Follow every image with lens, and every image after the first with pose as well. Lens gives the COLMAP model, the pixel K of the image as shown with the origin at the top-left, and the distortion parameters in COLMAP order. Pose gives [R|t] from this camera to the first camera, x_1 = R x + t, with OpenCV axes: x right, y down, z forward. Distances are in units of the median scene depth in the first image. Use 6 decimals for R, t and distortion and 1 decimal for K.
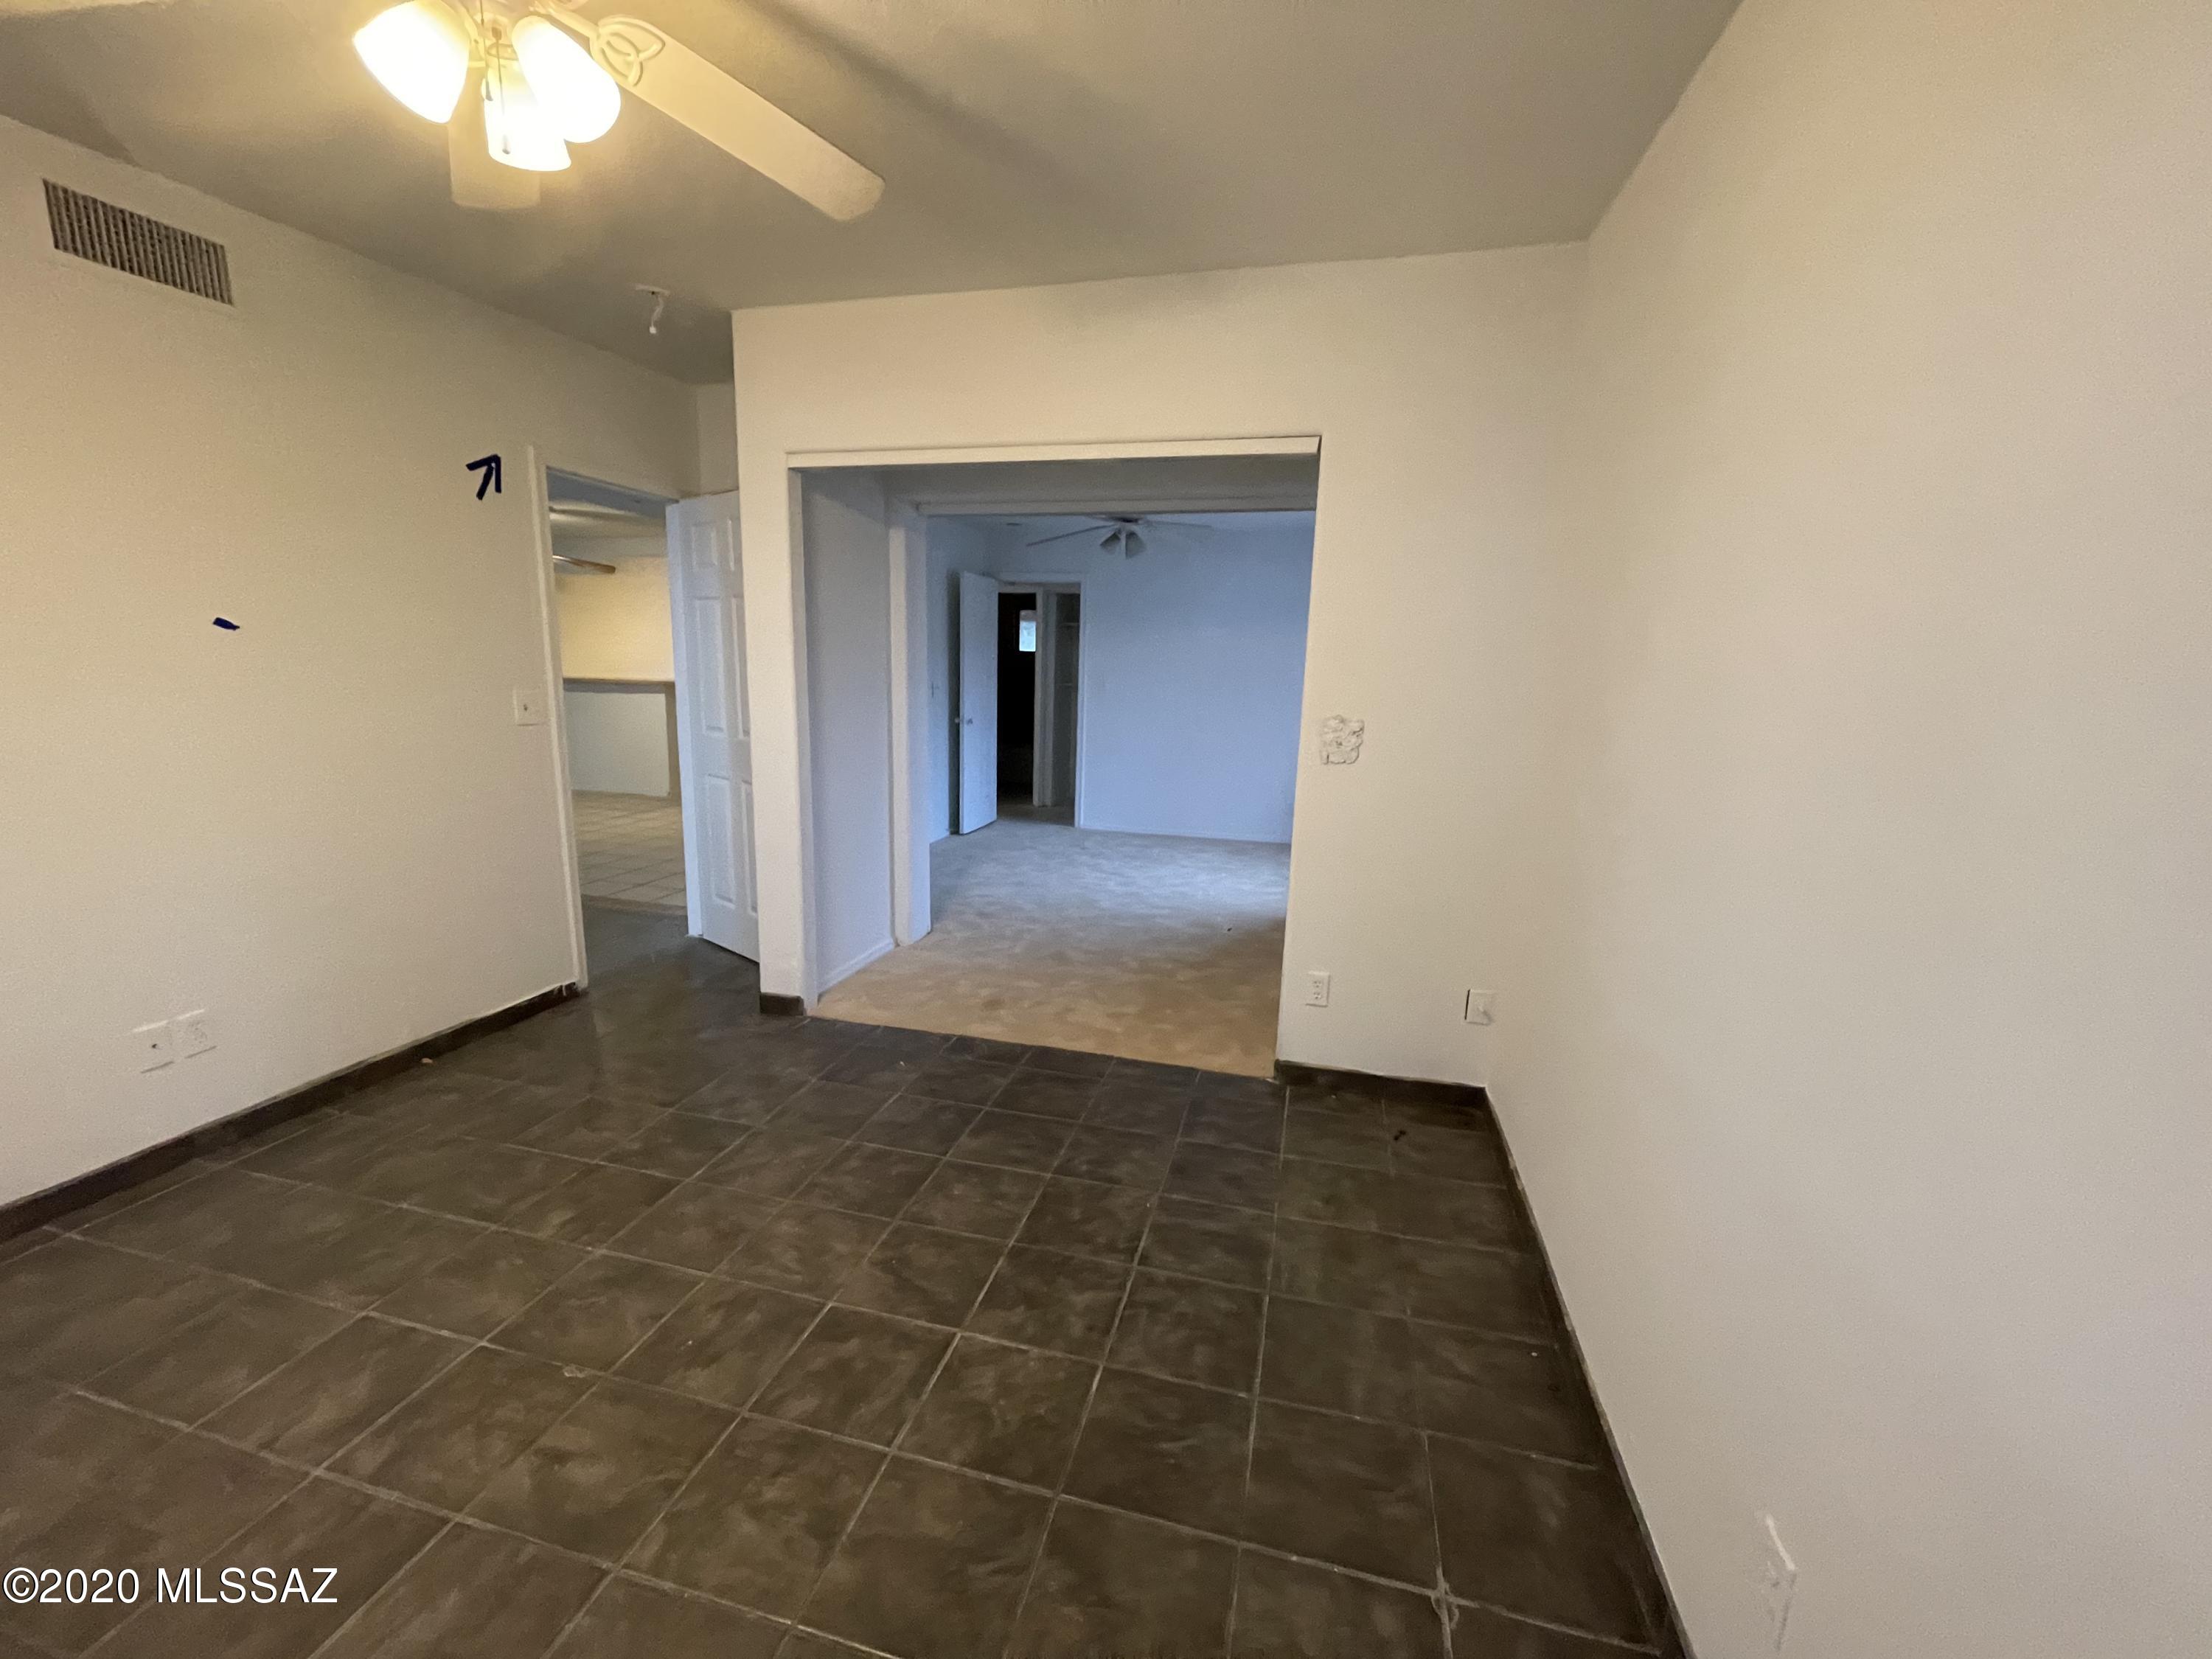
lens RADIAL K [[892.6, 0, 1100.0], [0, 892.6, 828.3], [0, 0, 1]] dist [-0.001755, 0.000677]
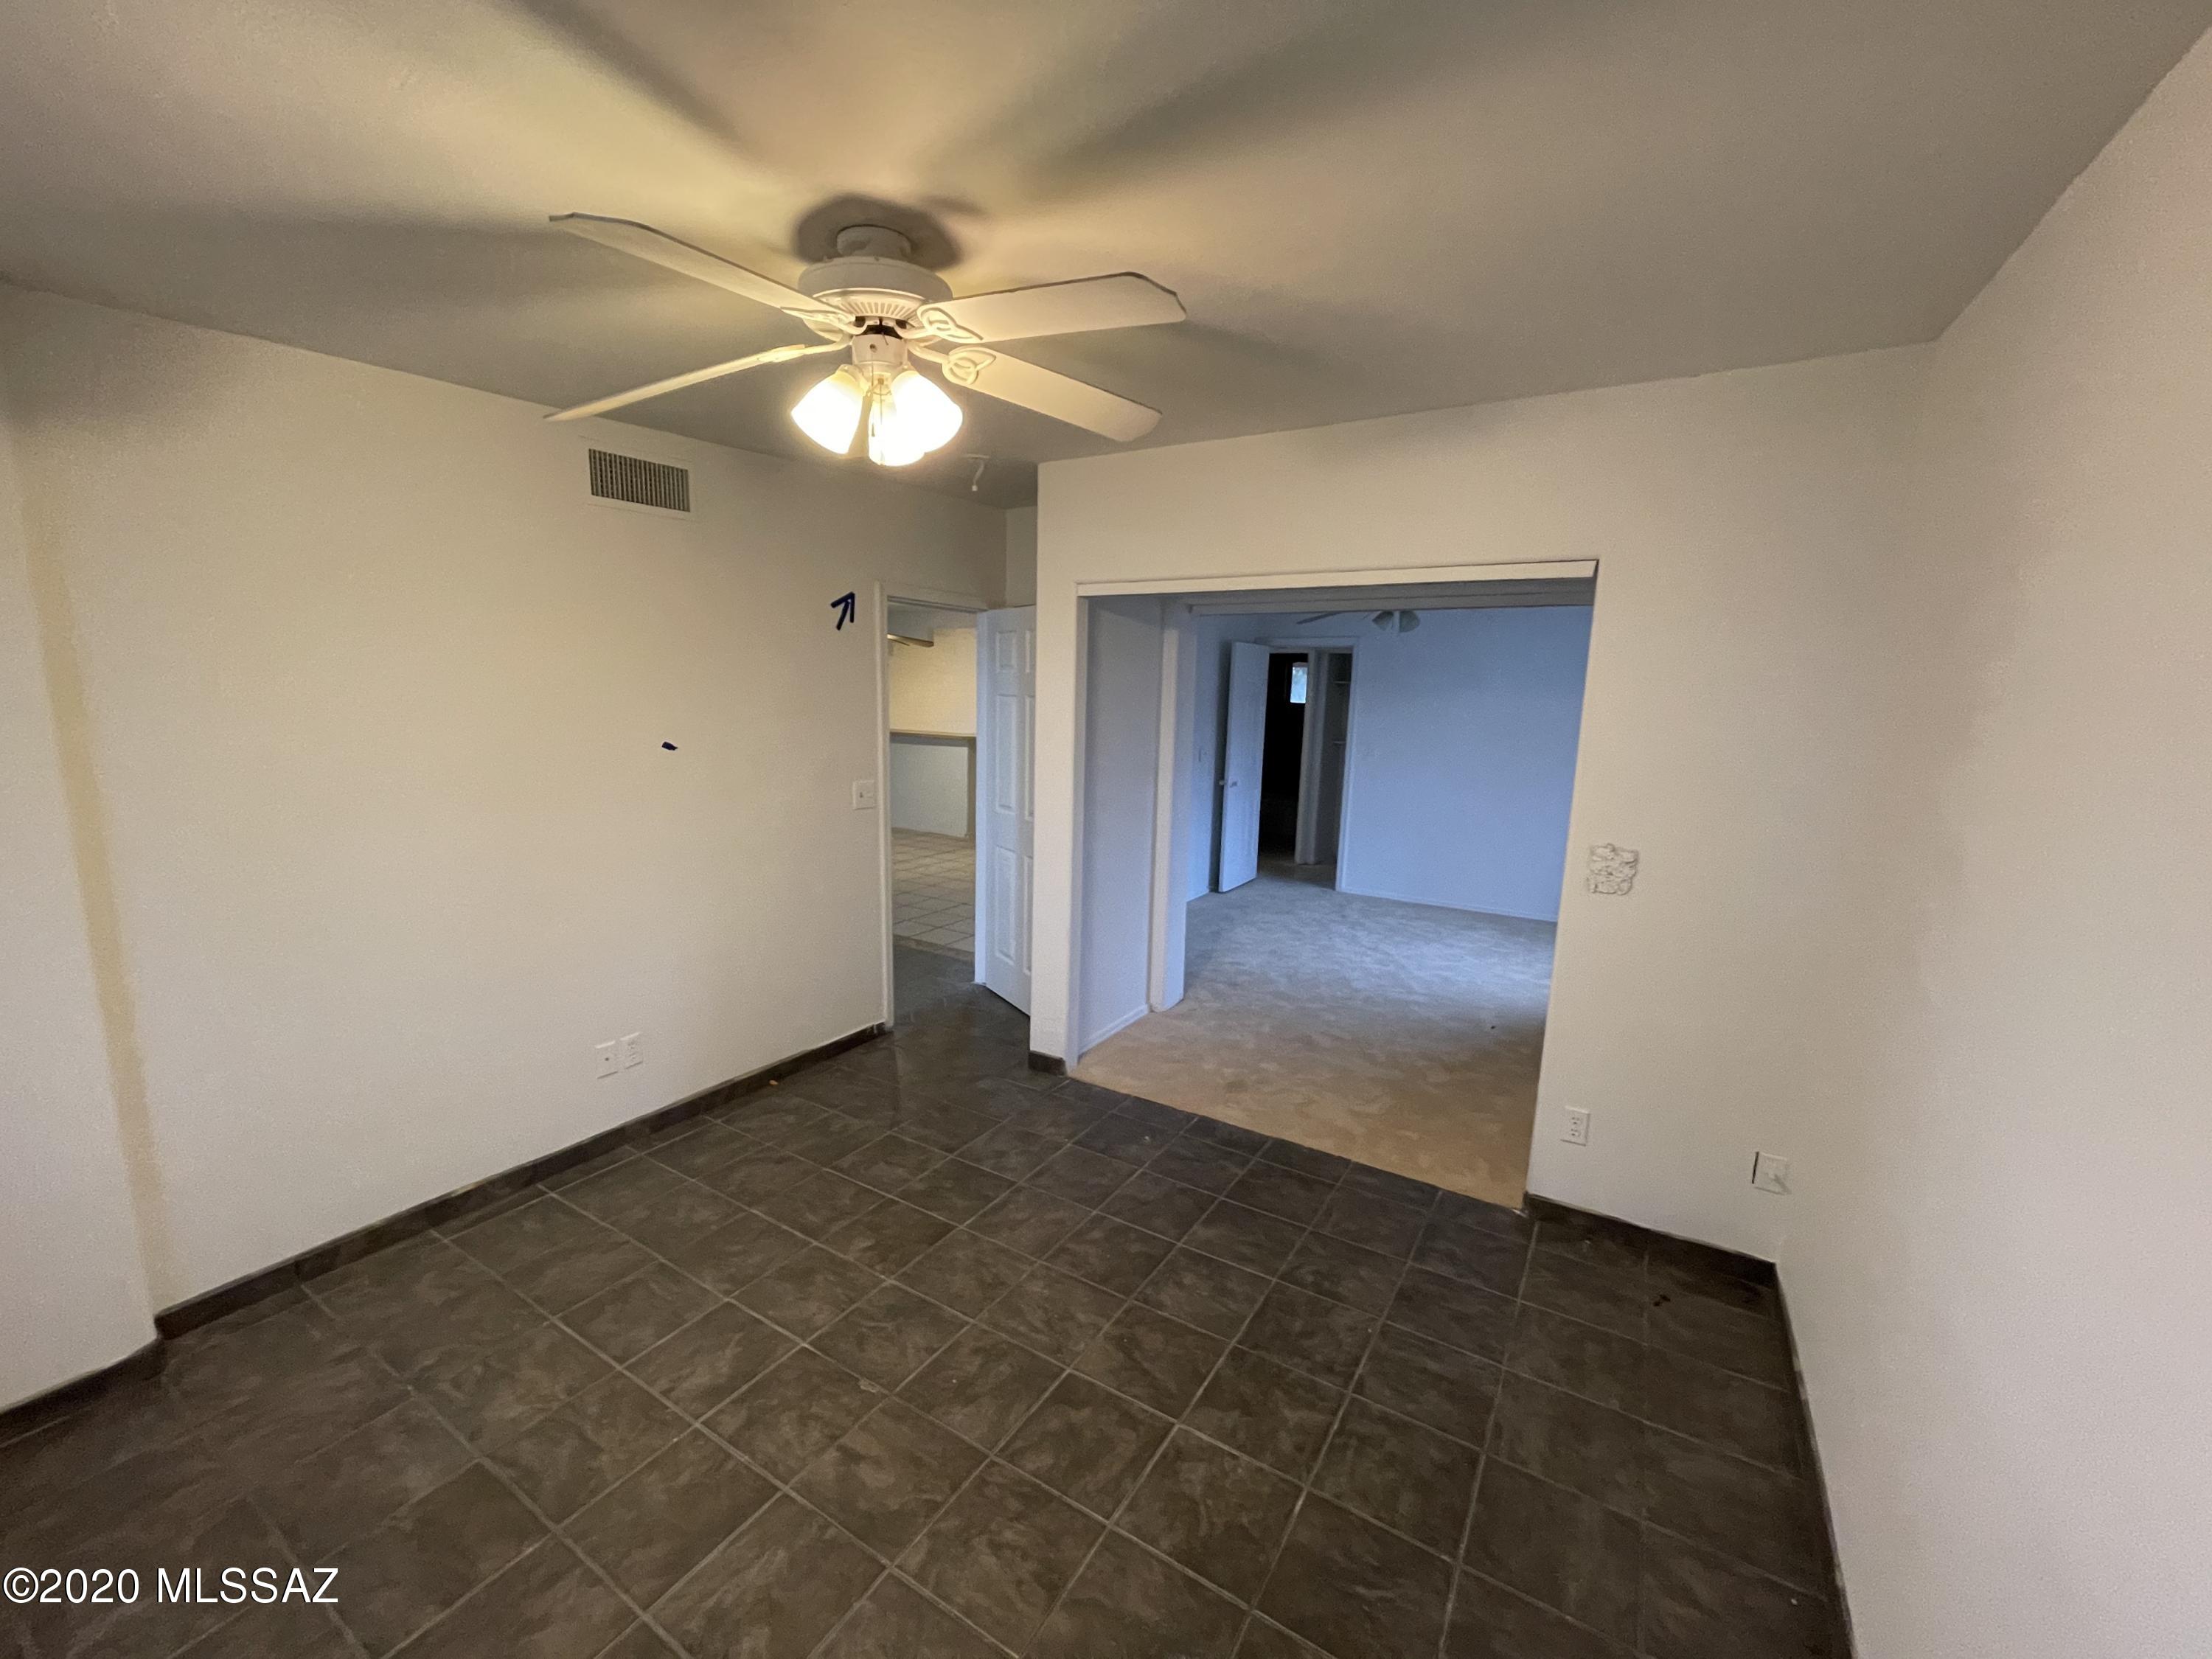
lens RADIAL K [[892.6, 0, 1101.5], [0, 892.6, 831.3], [0, 0, 1]] dist [-0.001755, 0.000677]
pose [[0.955020, 0.046522, -0.292868, 0.030484], [-0.054171, 0.998368, -0.018060, -0.102729], [0.291550, 0.033113, 0.955982, -0.076221]]
